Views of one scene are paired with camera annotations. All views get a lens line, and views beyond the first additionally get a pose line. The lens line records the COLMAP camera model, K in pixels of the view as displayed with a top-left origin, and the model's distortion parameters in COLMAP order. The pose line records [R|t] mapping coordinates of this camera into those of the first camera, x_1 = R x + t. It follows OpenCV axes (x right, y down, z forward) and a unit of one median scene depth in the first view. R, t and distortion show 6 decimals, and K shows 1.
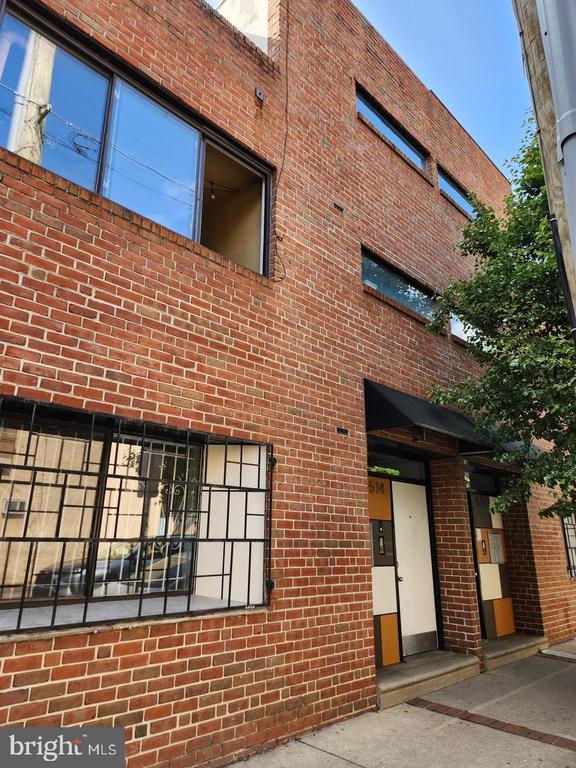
lens RADIAL K [[512.4, 0, 287.6], [0, 512.4, 384.8], [0, 0, 1]] dist [0.079592, -0.069179]
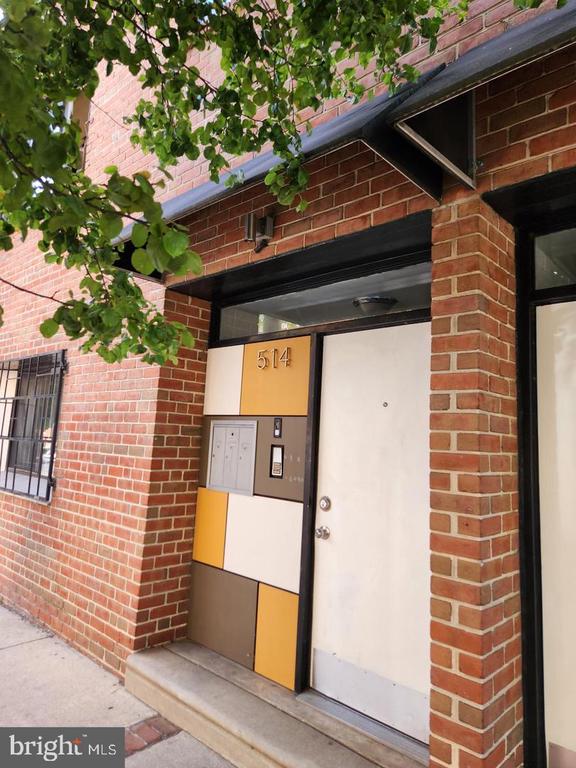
lens RADIAL K [[512.4, 0, 286.8], [0, 512.4, 378.2], [0, 0, 1]] dist [0.079592, -0.069179]
pose [[0.027048, -0.139863, -0.989801, 0.893232], [0.239641, 0.962198, -0.129414, 0.370831], [0.970485, -0.233696, 0.059542, 1.238876]]
